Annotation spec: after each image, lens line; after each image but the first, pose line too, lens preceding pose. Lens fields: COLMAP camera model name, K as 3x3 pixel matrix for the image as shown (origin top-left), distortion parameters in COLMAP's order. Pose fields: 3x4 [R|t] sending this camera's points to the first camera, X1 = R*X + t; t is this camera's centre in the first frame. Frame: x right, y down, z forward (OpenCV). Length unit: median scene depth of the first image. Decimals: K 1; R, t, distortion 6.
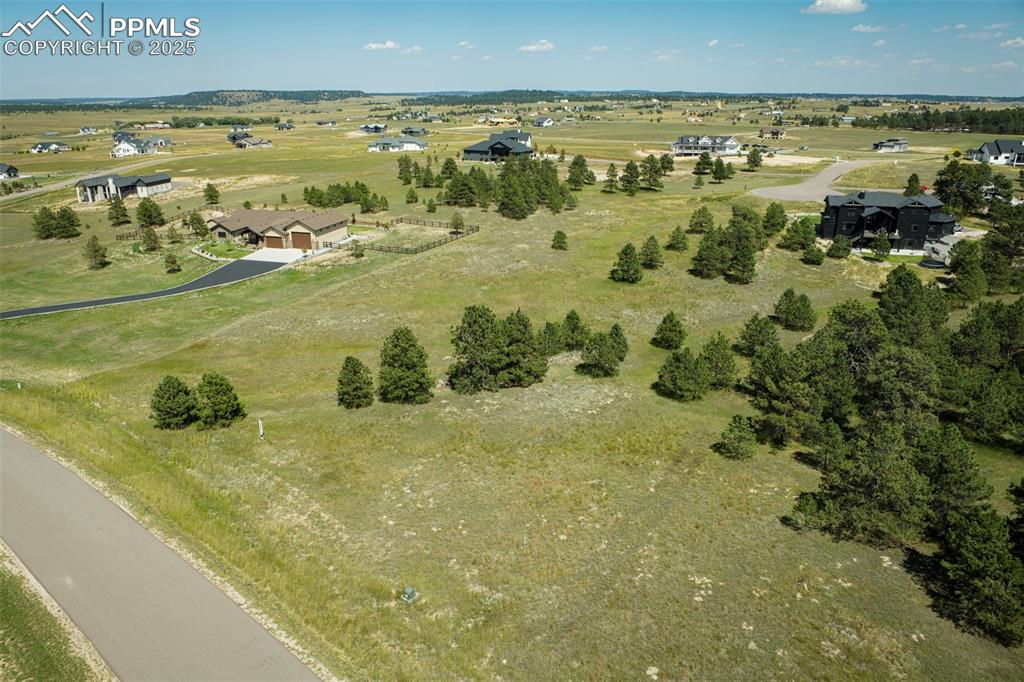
lens RADIAL K [[710.3, 0, 512.7], [0, 710.3, 347.8], [0, 0, 1]] dist [-0.050391, 0.011152]
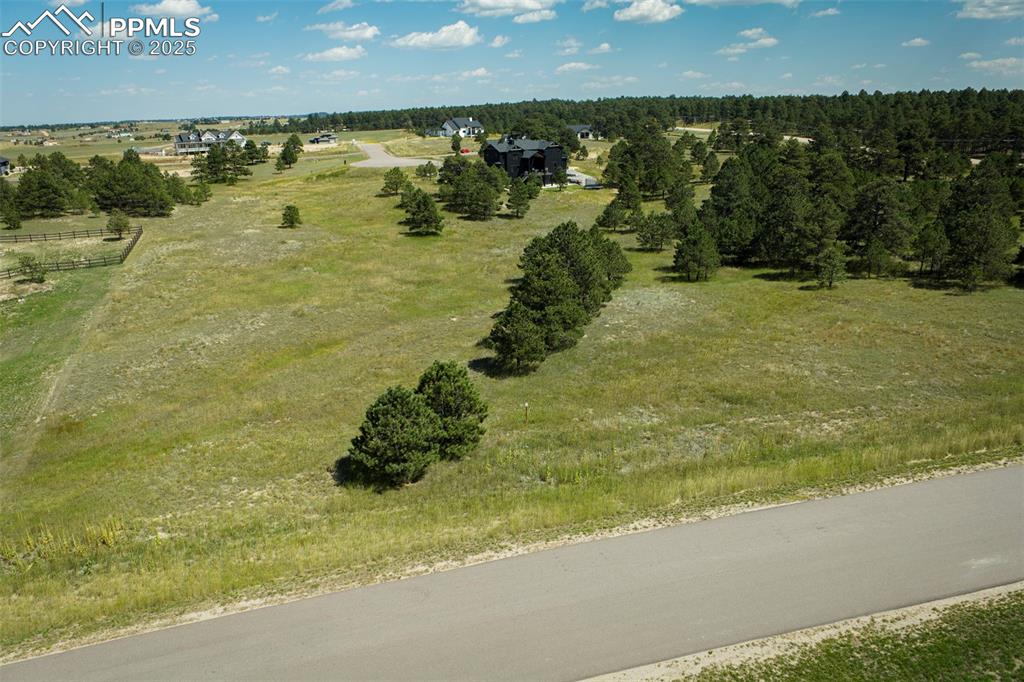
lens RADIAL K [[710.3, 0, 513.8], [0, 710.3, 342.7], [0, 0, 1]] dist [-0.050391, 0.011152]
pose [[0.624389, -0.257968, 0.737286, -0.440327], [0.289451, 0.953107, 0.088352, -0.008608], [-0.725504, 0.158242, 0.669779, 0.289675]]
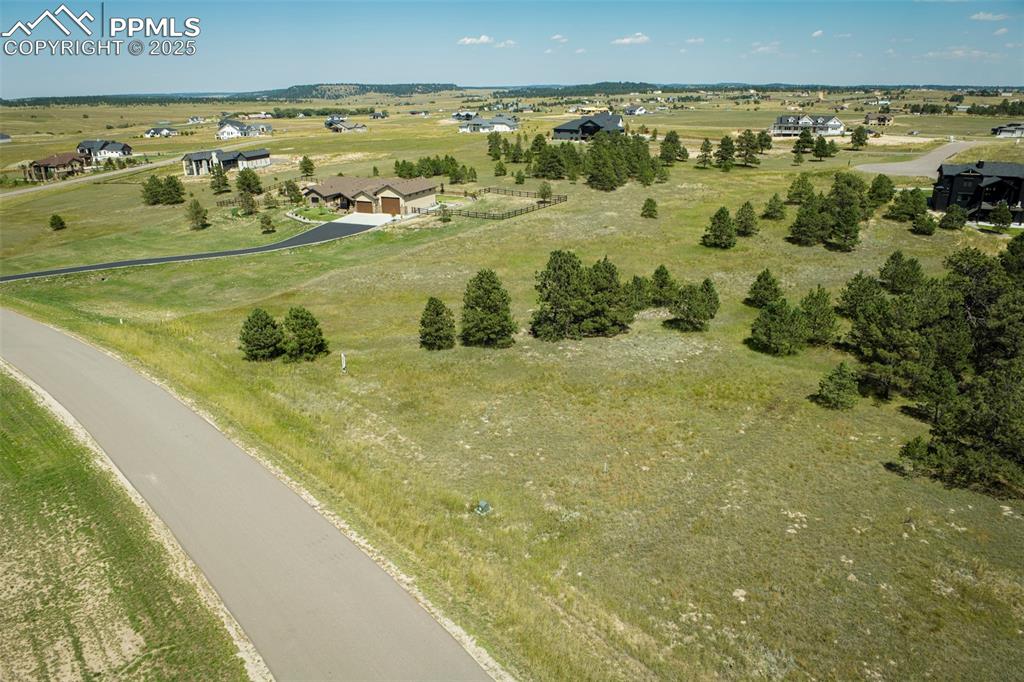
lens RADIAL K [[710.3, 0, 510.7], [0, 710.3, 348.1], [0, 0, 1]] dist [-0.050391, 0.011152]
pose [[0.992222, 0.035866, -0.119199, -0.000372], [-0.034984, 0.999343, 0.009480, 0.039391], [0.119461, -0.005237, 0.992825, 0.013249]]
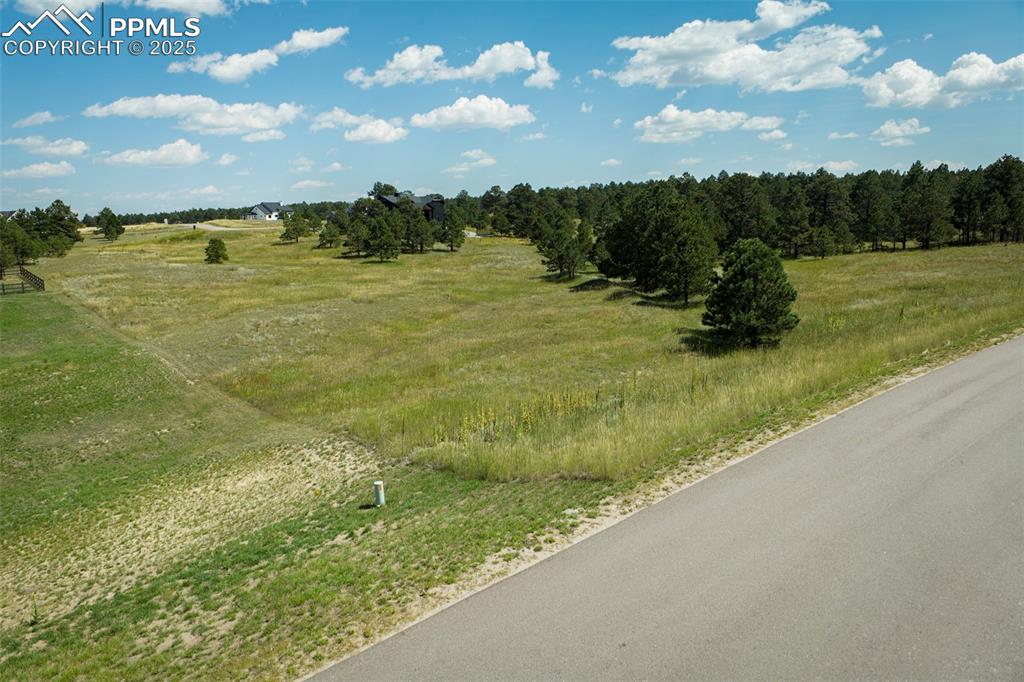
lens RADIAL K [[710.3, 0, 518.8], [0, 710.3, 346.8], [0, 0, 1]] dist [-0.050391, 0.011152]
pose [[0.306805, -0.182810, 0.934051, -0.557361], [0.359820, 0.930825, 0.063990, 0.005541], [-0.881136, 0.316458, 0.351360, 0.523691]]
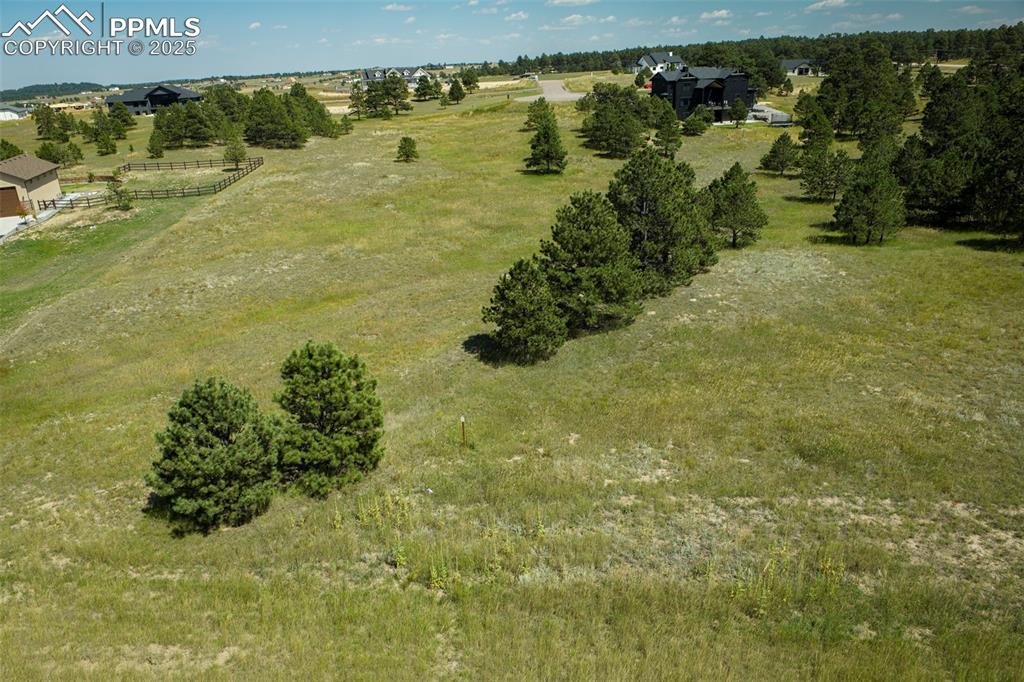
lens RADIAL K [[710.3, 0, 511.1], [0, 710.3, 339.9], [0, 0, 1]] dist [-0.050391, 0.011152]
pose [[0.829937, -0.237463, 0.504793, -0.282578], [0.232812, 0.969747, 0.073416, 0.015691], [-0.506955, 0.056591, 0.860113, 0.321941]]
